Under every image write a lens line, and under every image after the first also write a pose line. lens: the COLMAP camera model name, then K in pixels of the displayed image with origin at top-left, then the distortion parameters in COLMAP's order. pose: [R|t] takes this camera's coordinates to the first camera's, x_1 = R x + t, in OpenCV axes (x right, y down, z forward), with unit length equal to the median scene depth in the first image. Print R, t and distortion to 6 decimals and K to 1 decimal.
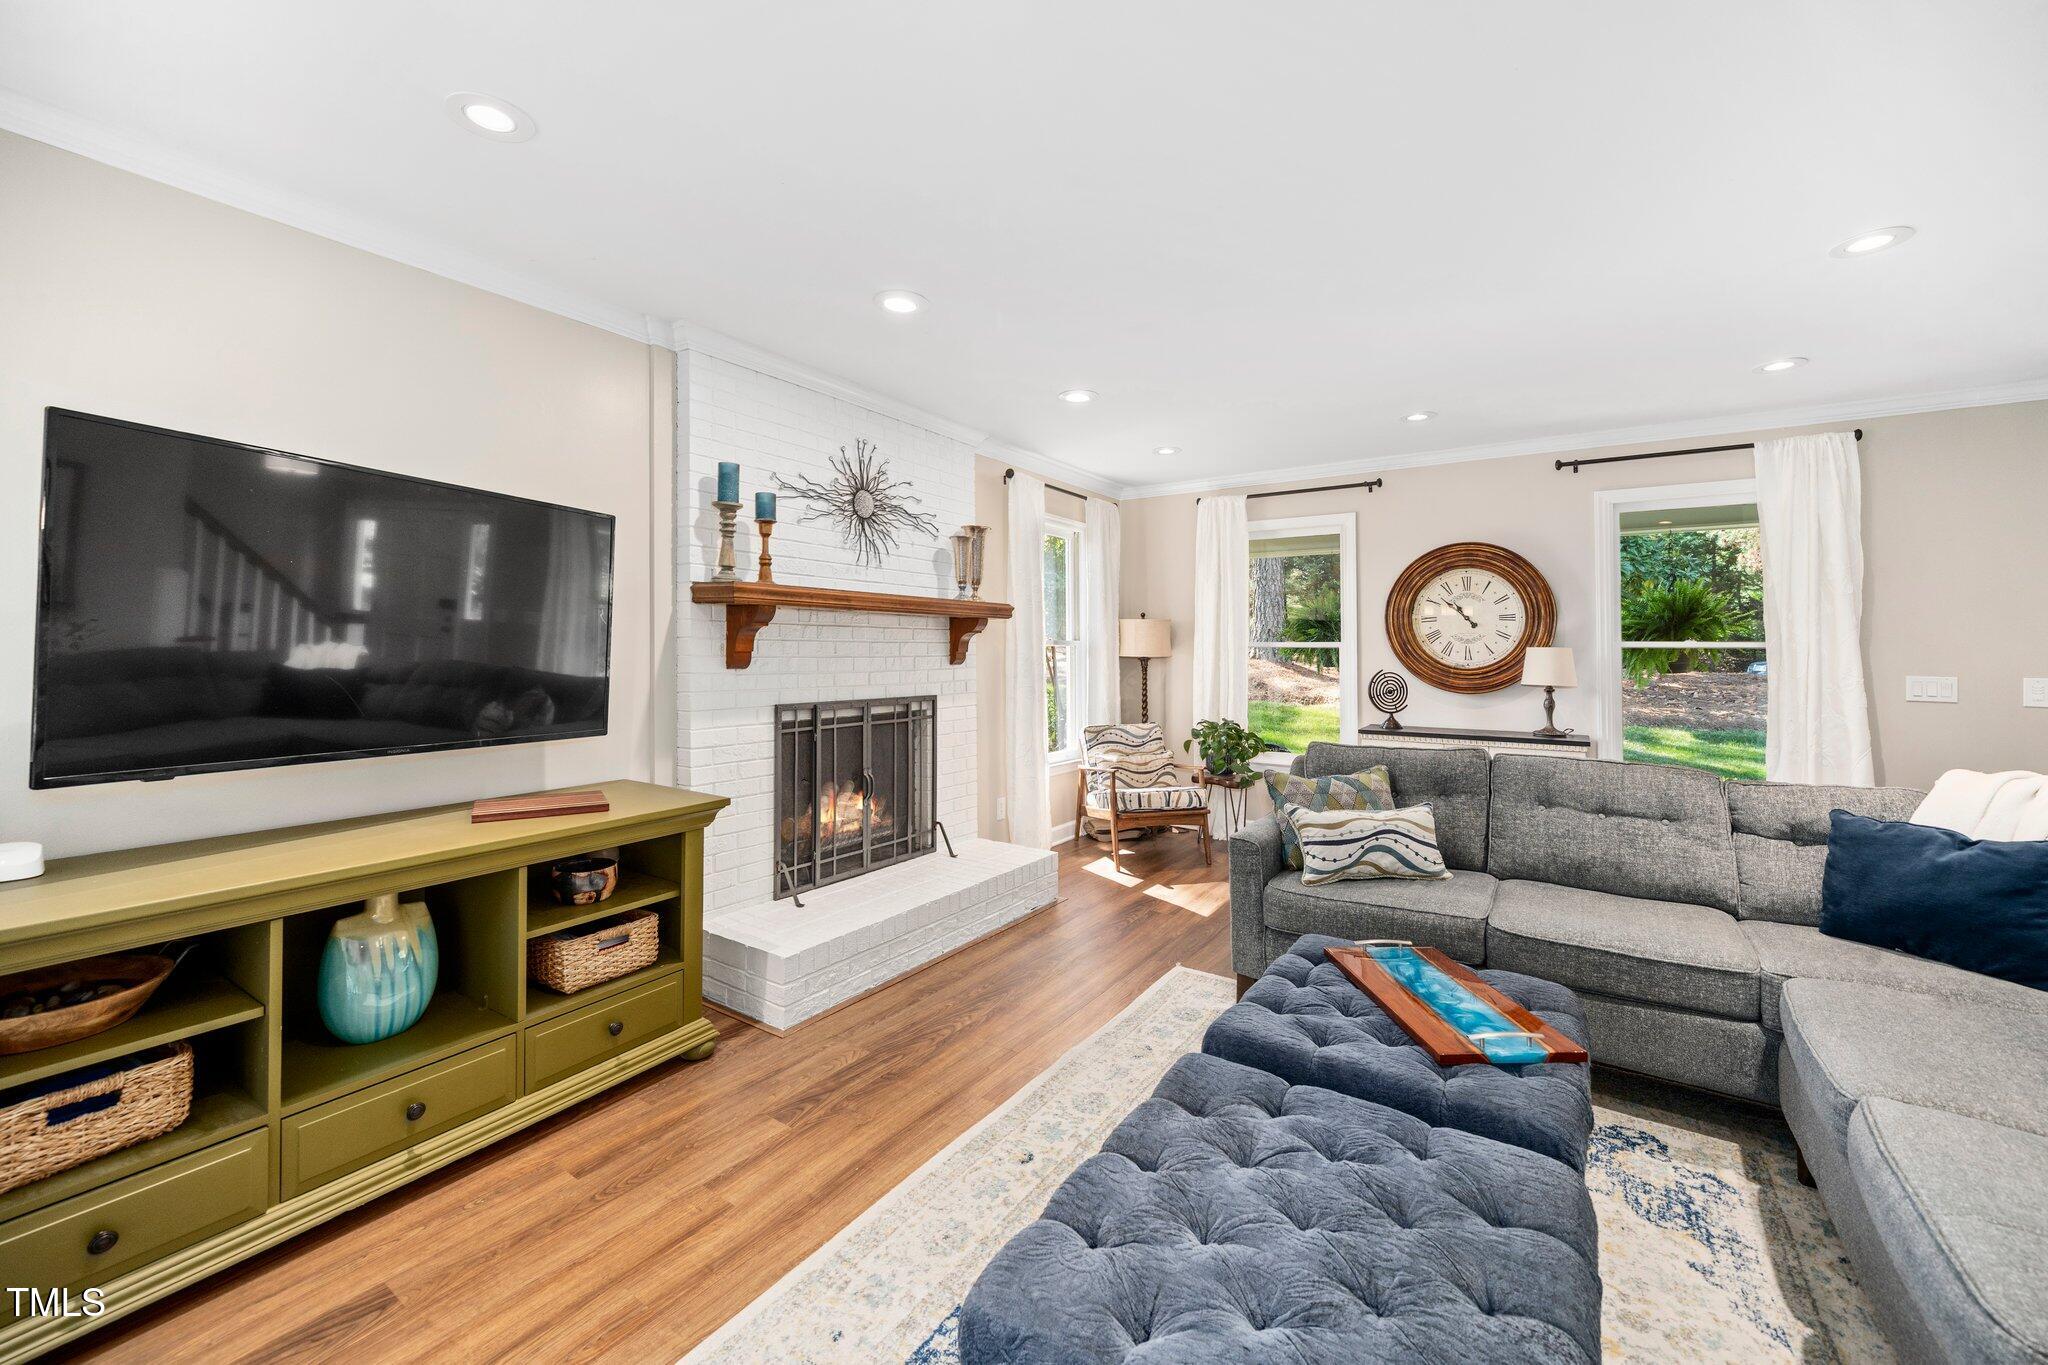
lens RADIAL K [[803.8, 0, 1050.4], [0, 803.8, 641.3], [0, 0, 1]] dist [0.001970, 0.000569]
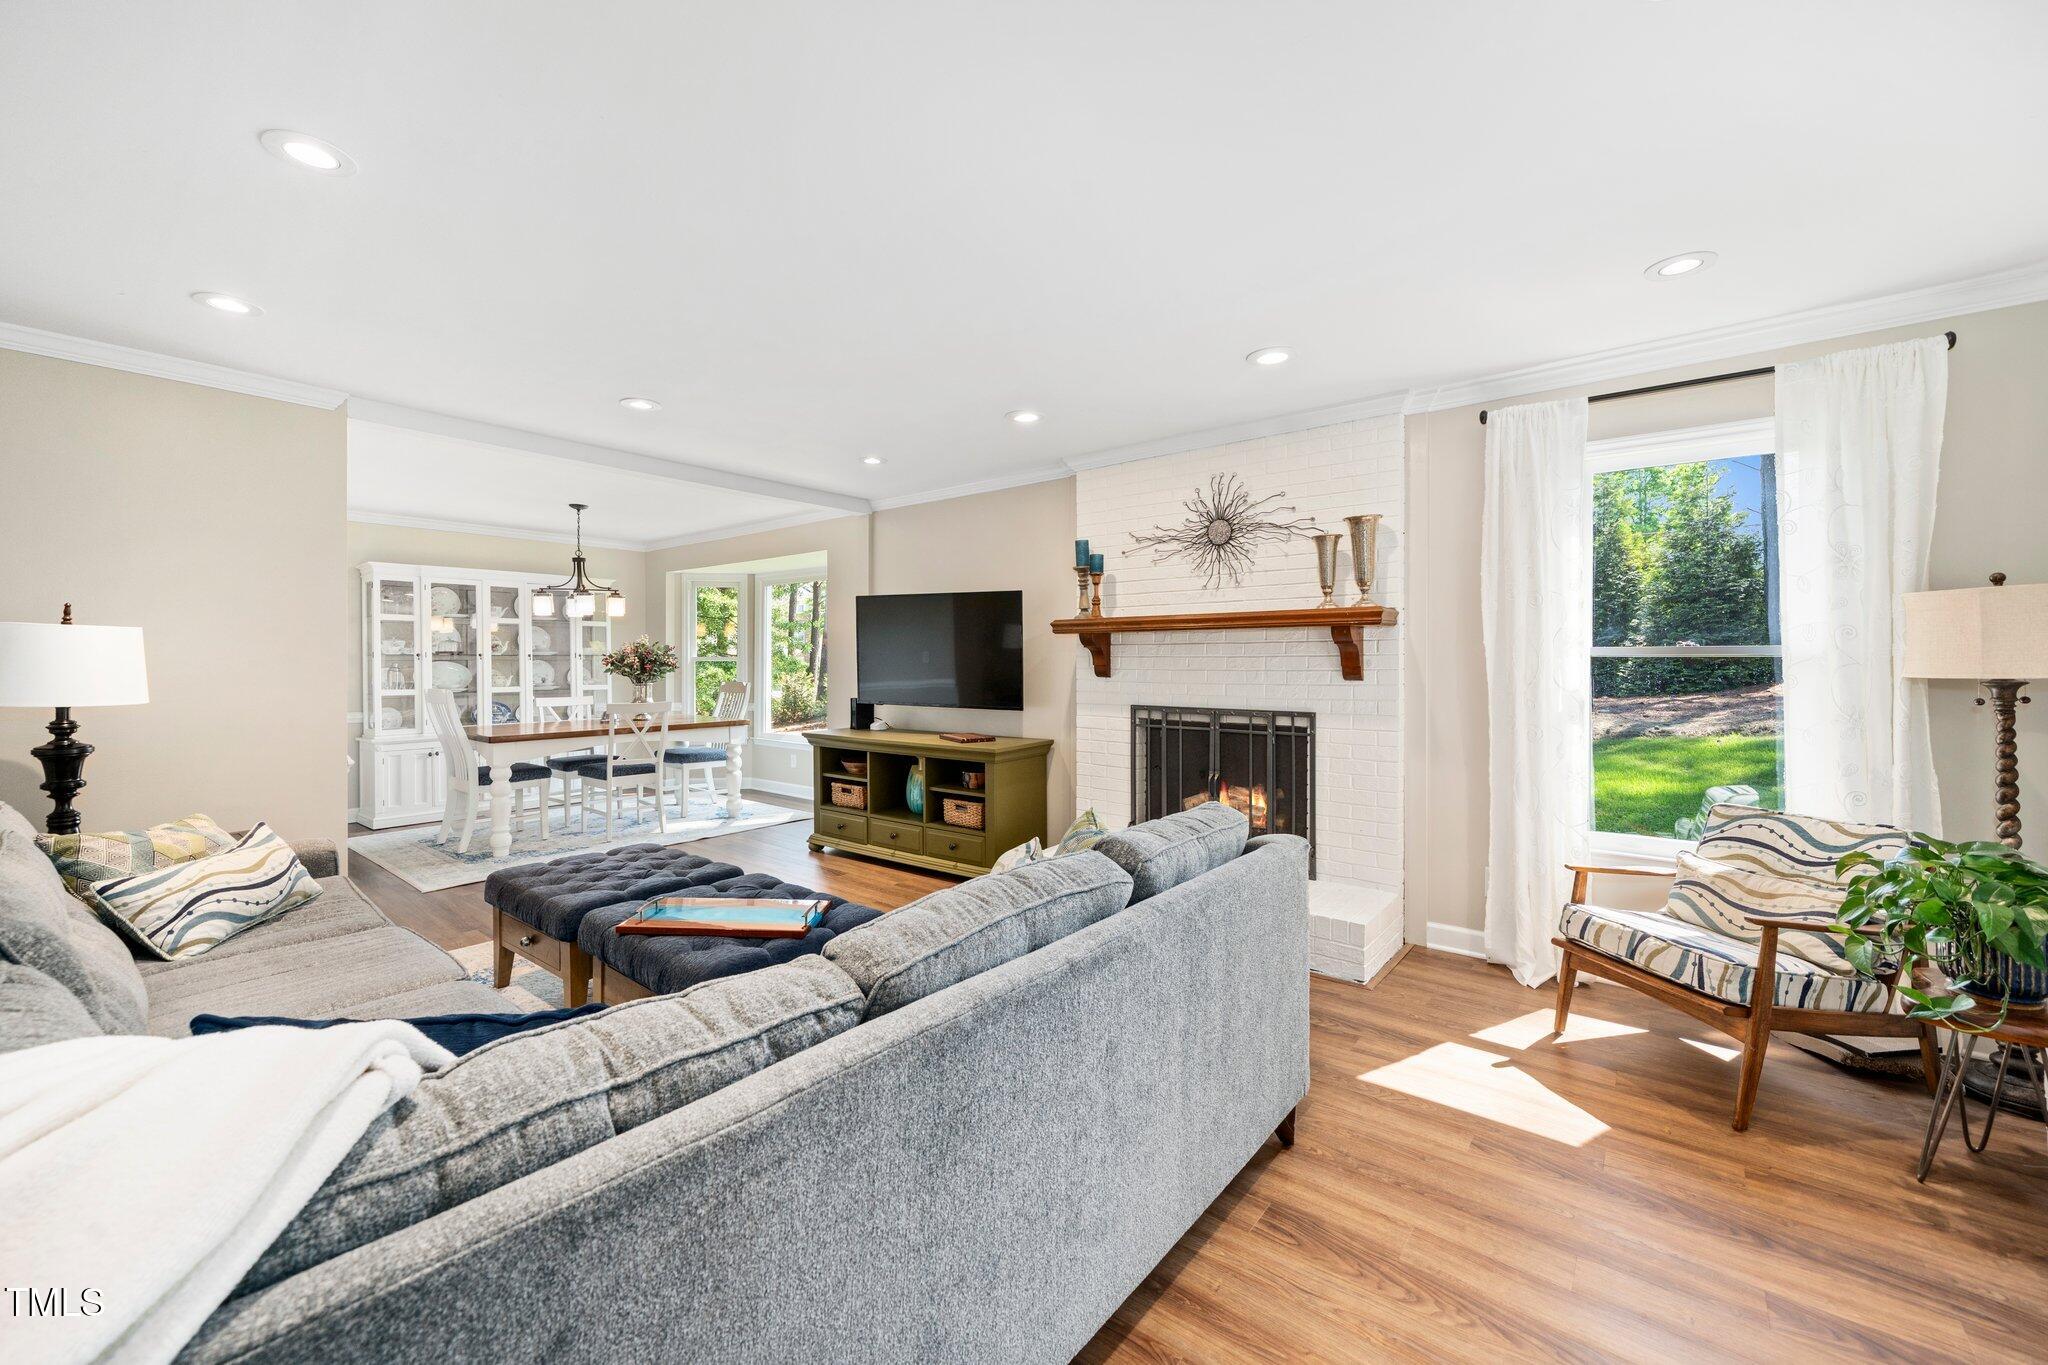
lens RADIAL K [[803.8, 0, 1015.1], [0, 803.8, 678.0], [0, 0, 1]] dist [0.001970, 0.000569]
pose [[-0.108230, 0.014035, -0.994027, 0.831627], [0.011311, 0.999853, 0.012886, 0.011776], [0.994061, -0.009849, -0.108373, 0.775286]]
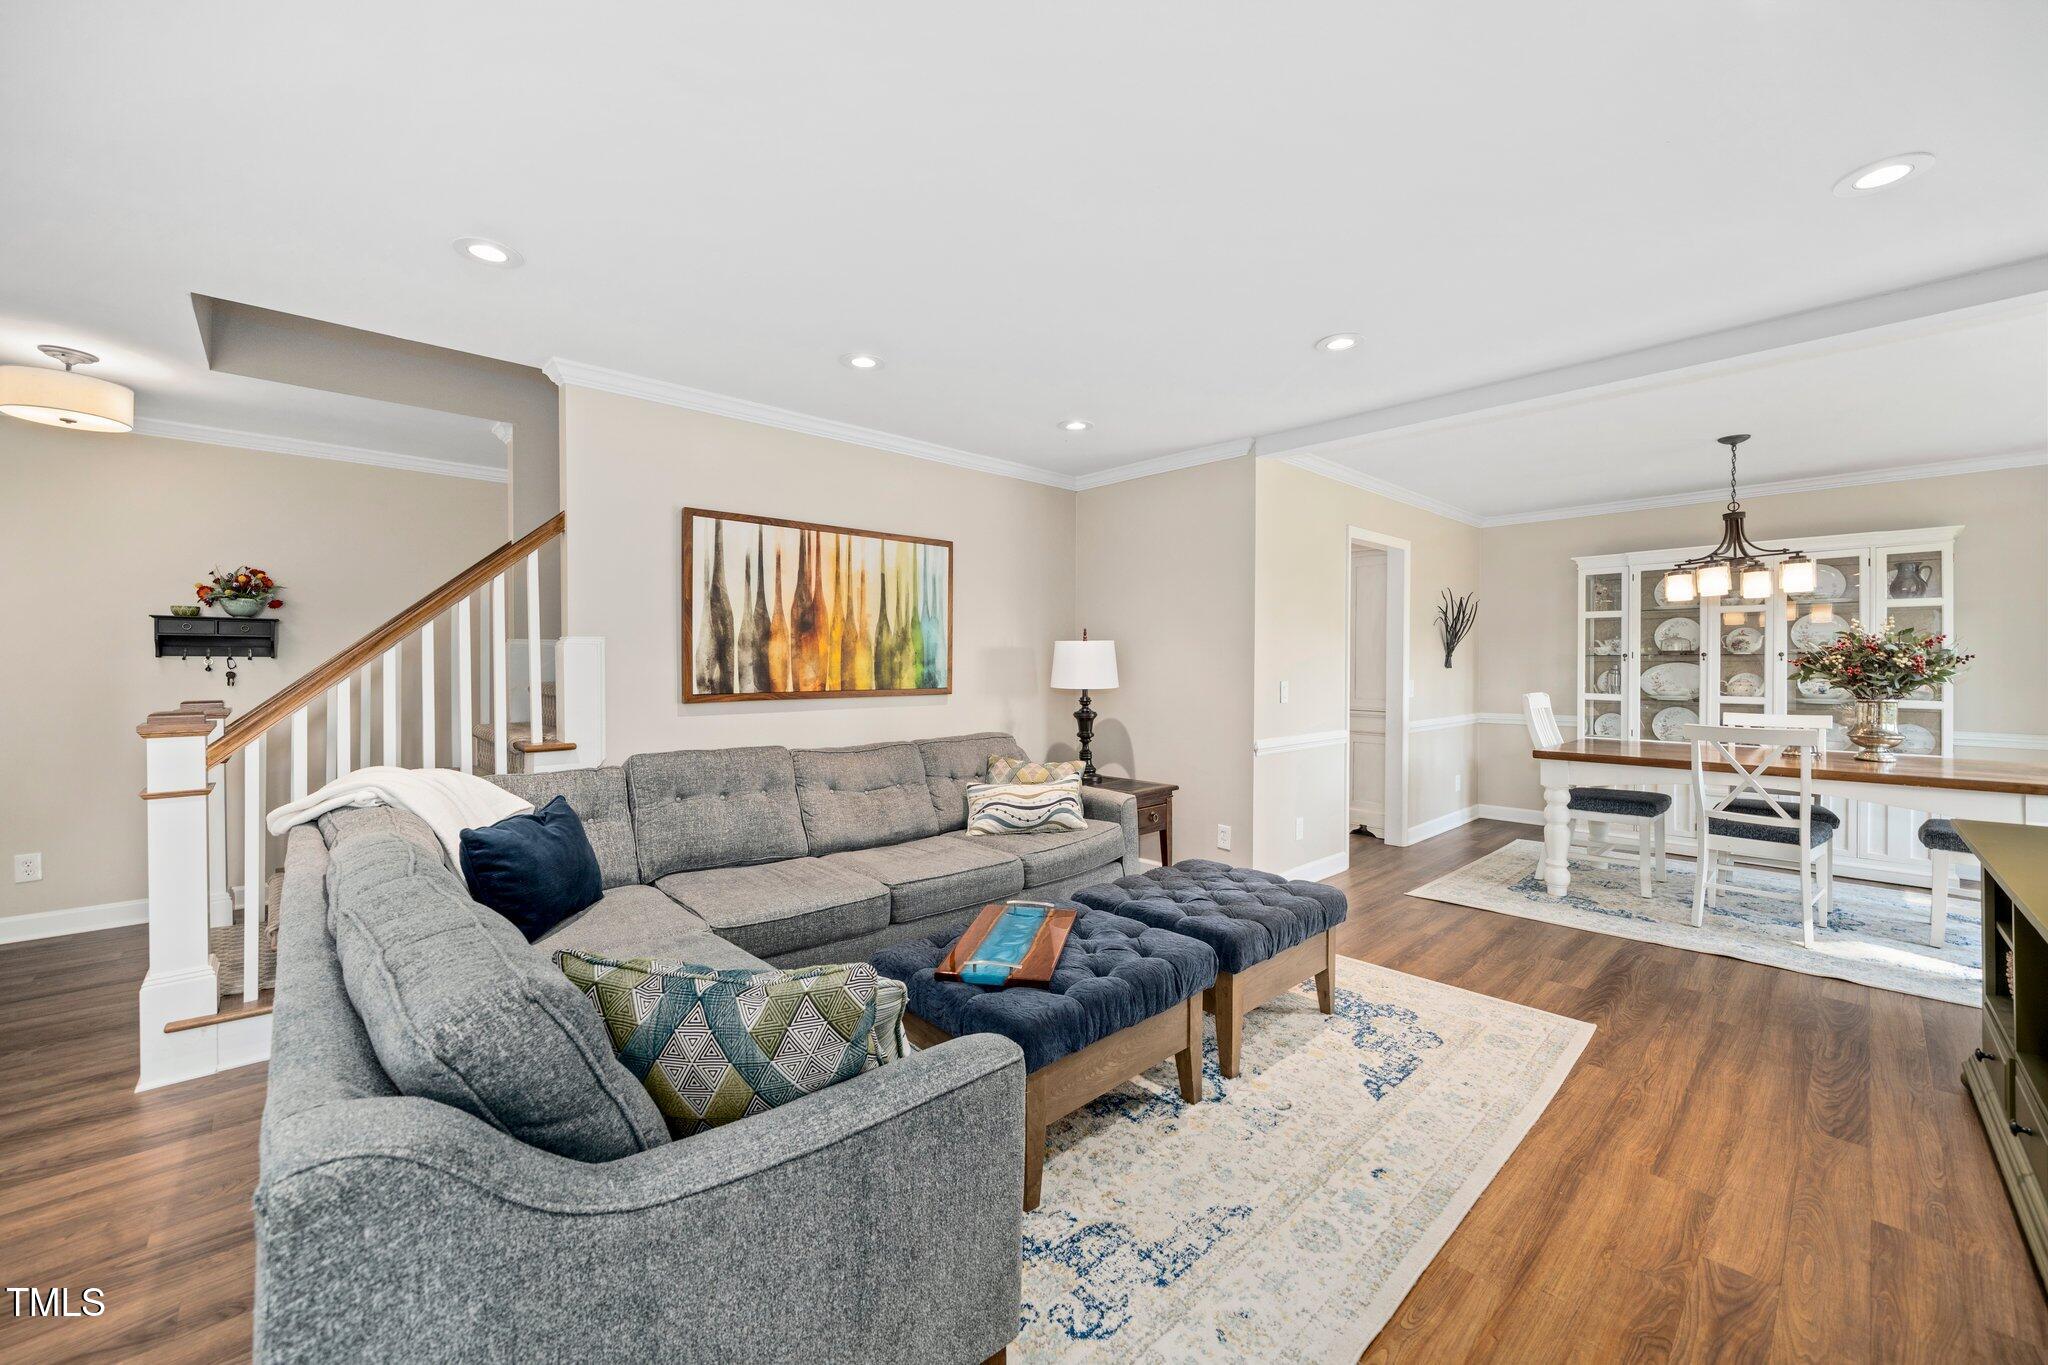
lens RADIAL K [[803.8, 0, 1016.3], [0, 803.8, 667.0], [0, 0, 1]] dist [0.001970, 0.000569]
pose [[-0.967707, -0.007771, 0.251957, 0.071366], [-0.009278, 0.999945, -0.004795, 0.011024], [-0.251906, -0.006978, -0.967726, 1.044676]]
